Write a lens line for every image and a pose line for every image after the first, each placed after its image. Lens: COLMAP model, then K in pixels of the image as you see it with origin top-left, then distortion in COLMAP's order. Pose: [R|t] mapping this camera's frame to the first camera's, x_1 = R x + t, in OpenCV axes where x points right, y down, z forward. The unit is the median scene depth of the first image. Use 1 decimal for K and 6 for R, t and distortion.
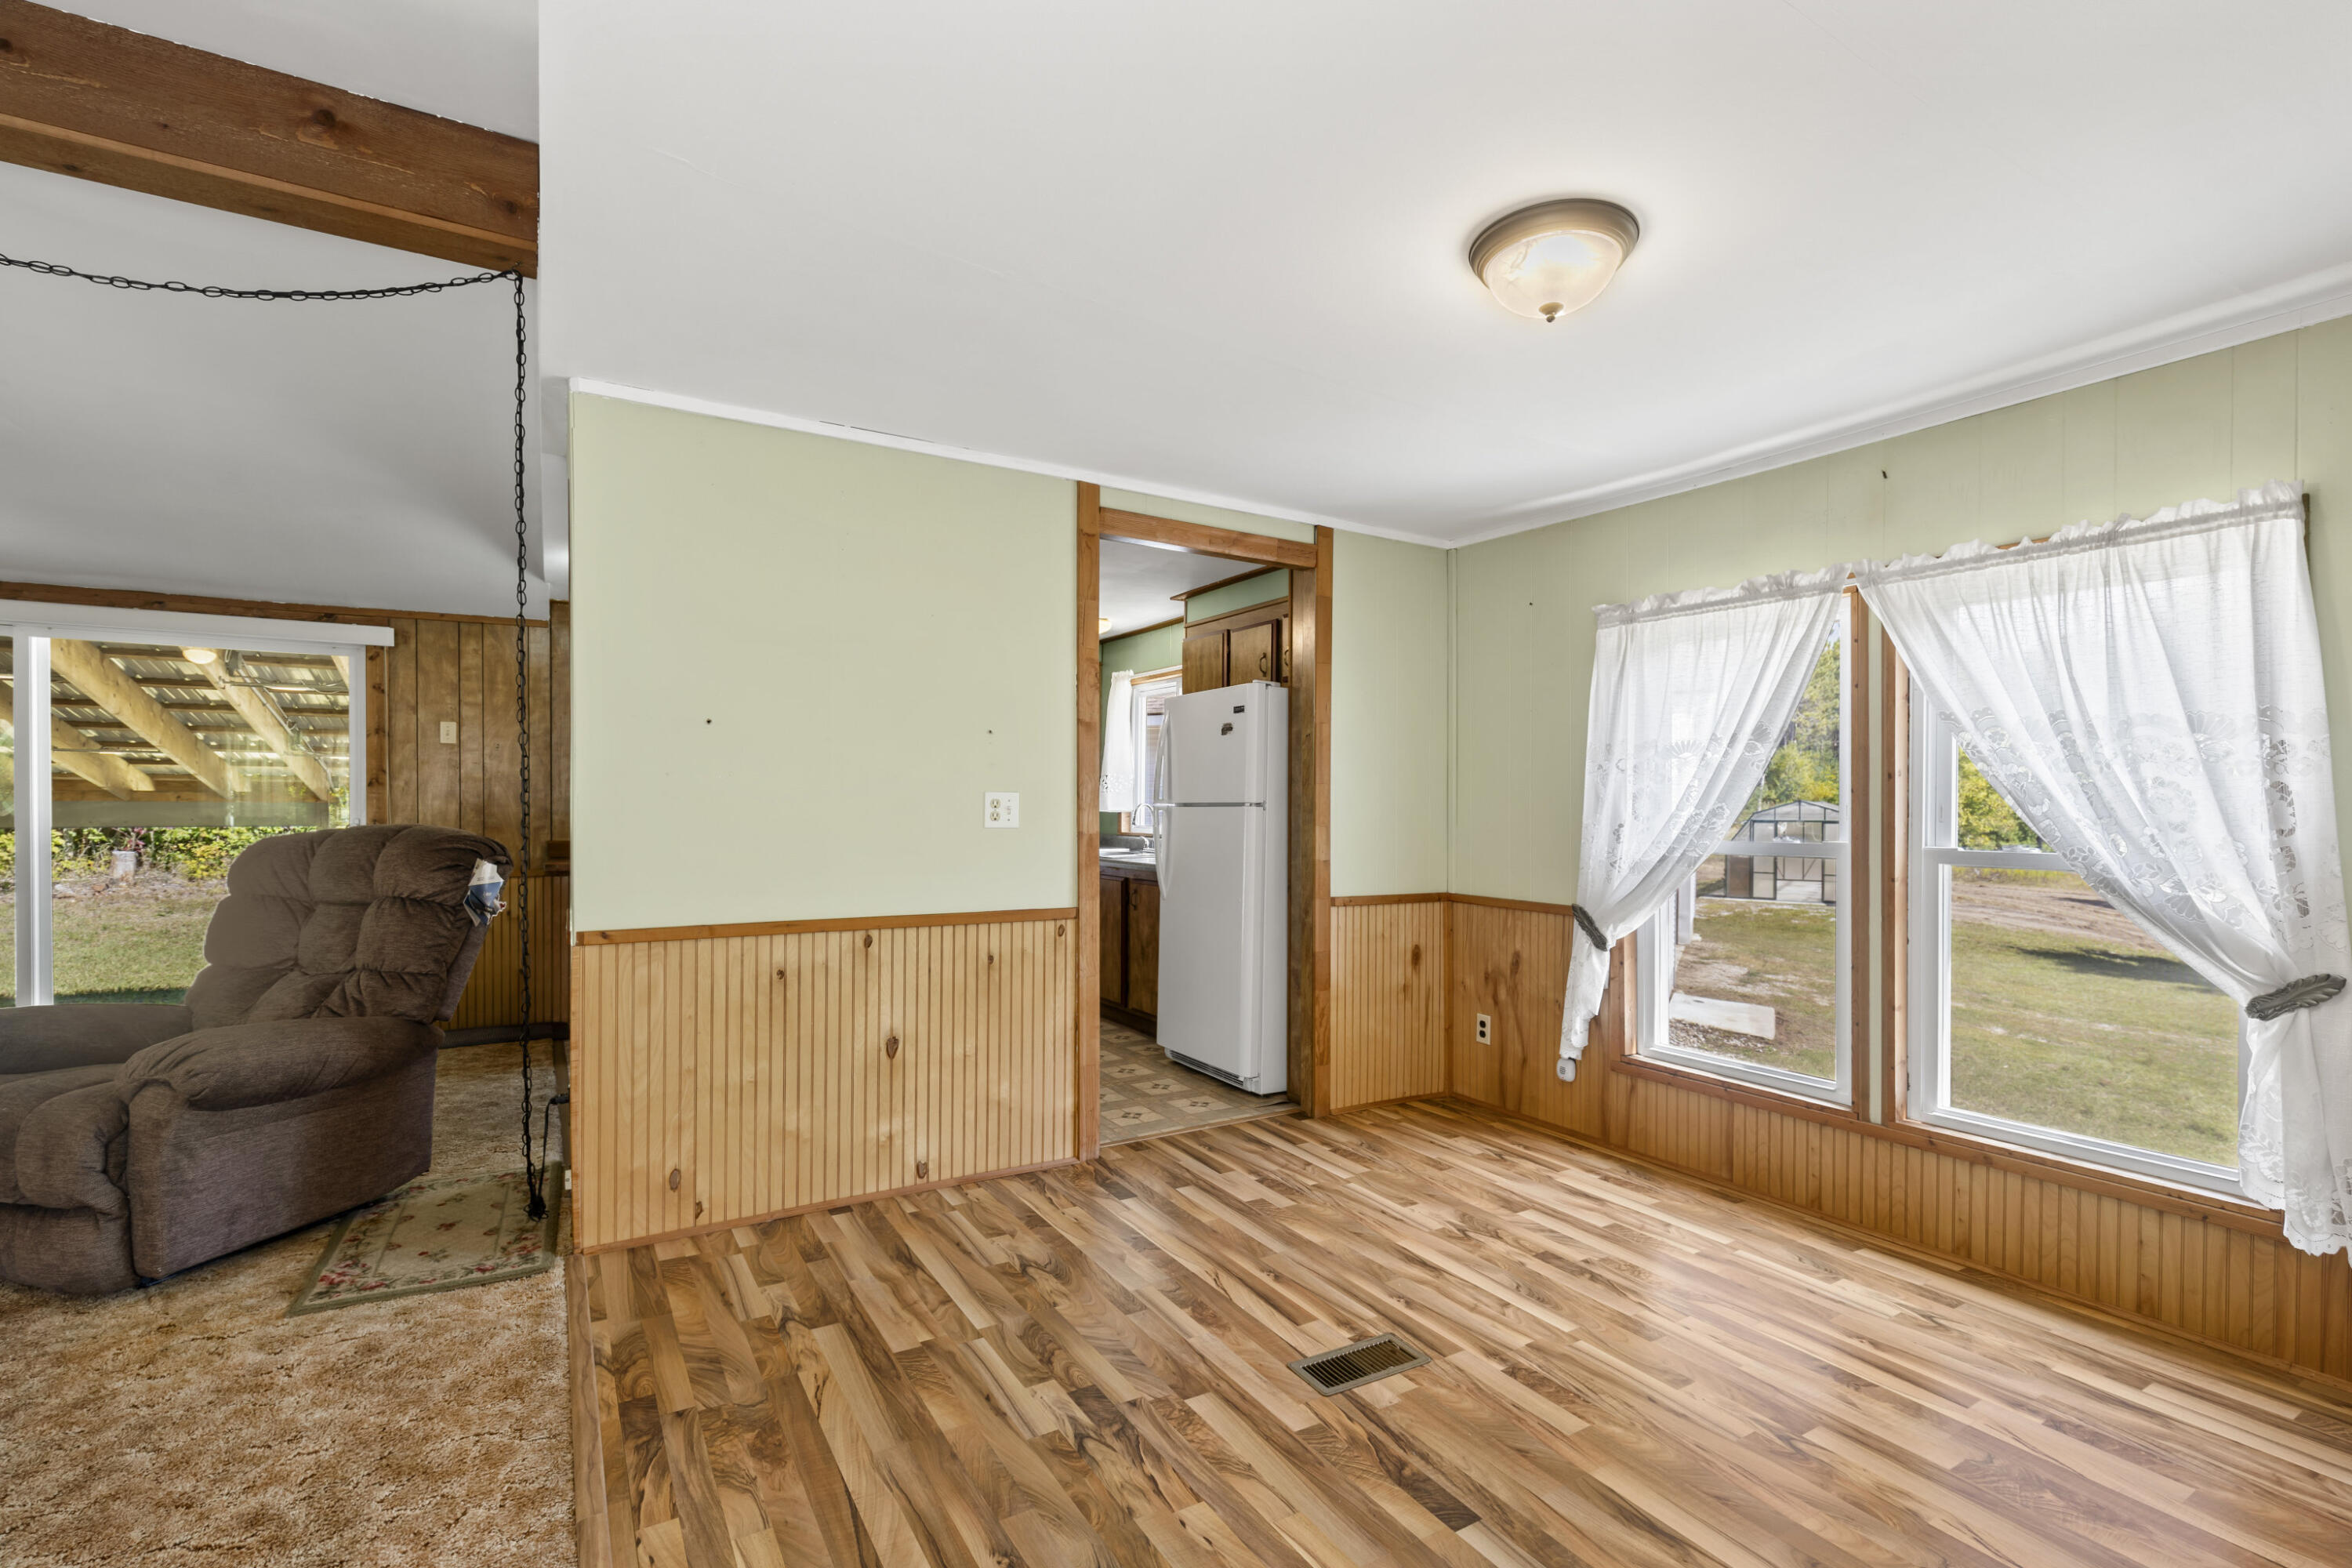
lens RADIAL K [[1068.0, 0, 1187.4], [0, 1068.0, 815.6], [0, 0, 1]] dist [0.008943, -0.002294]
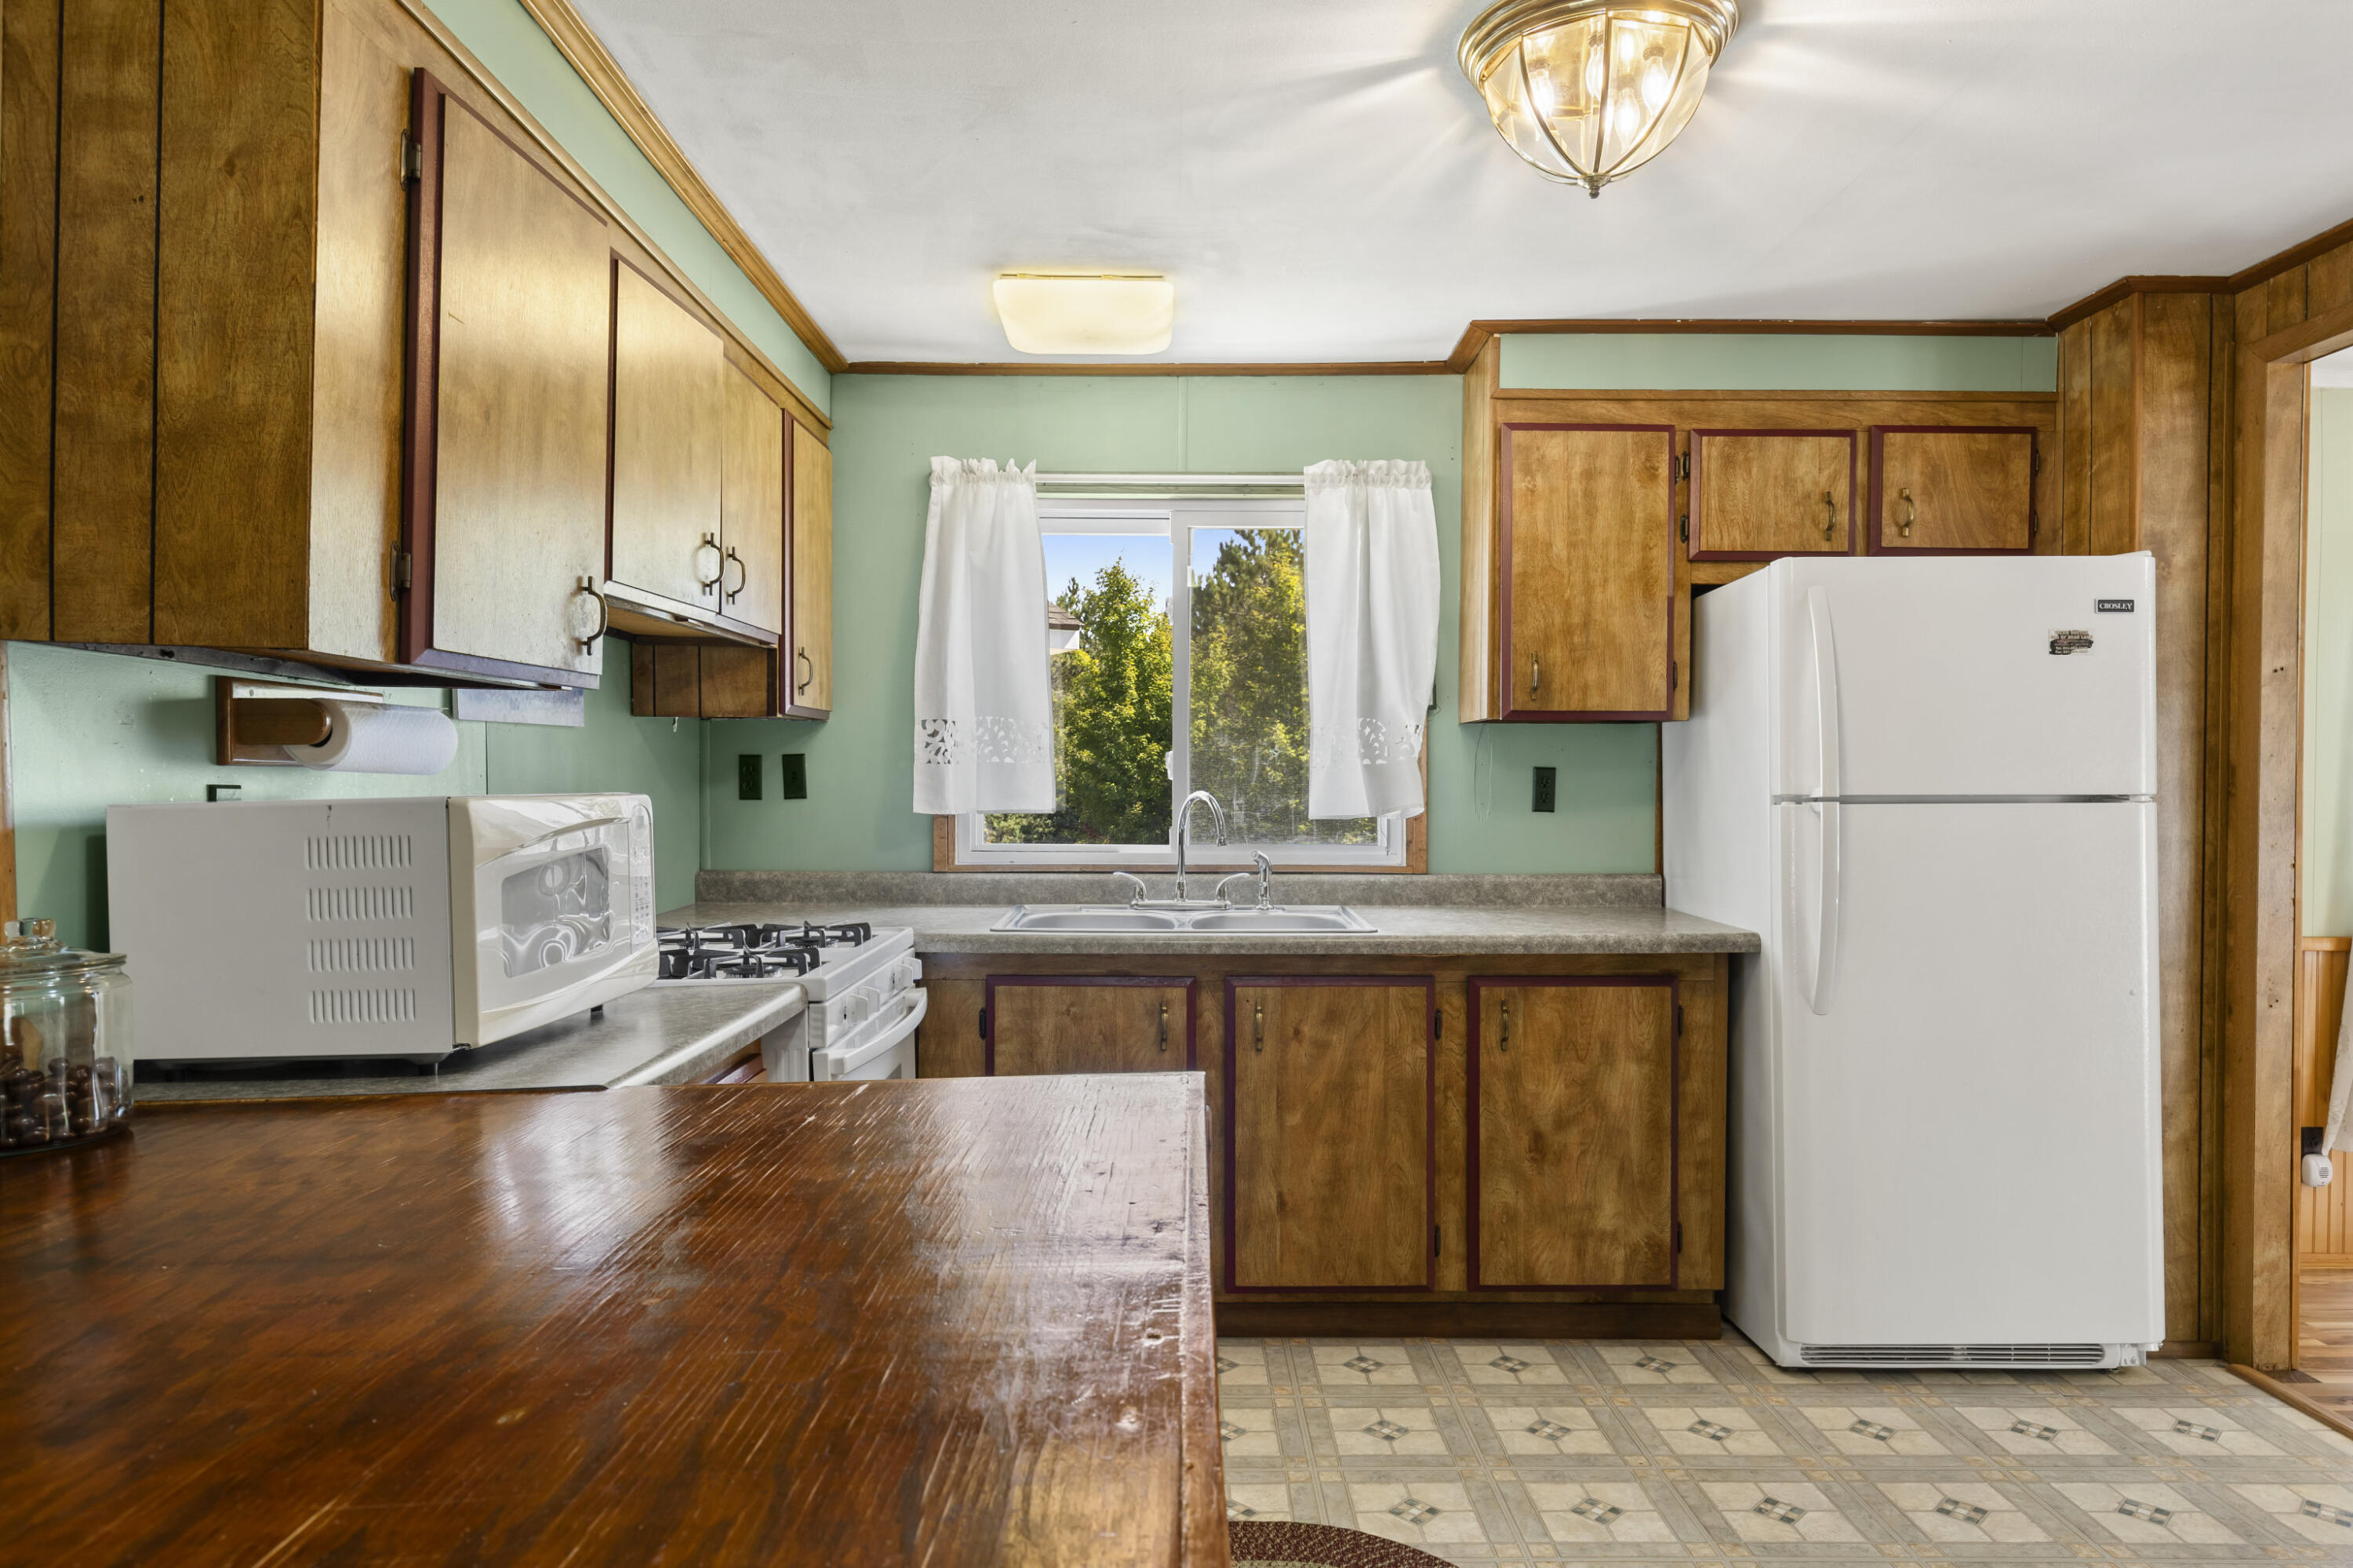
lens RADIAL K [[1424.6, 0, 1157.5], [0, 1424.6, 799.1], [0, 0, 1]] dist [-0.001322, 0.002169]
pose [[0.515663, -0.014244, 0.856673, -1.073233], [0.009156, 0.999896, 0.011114, -0.030966], [-0.856743, 0.002113, 0.515740, 1.496380]]
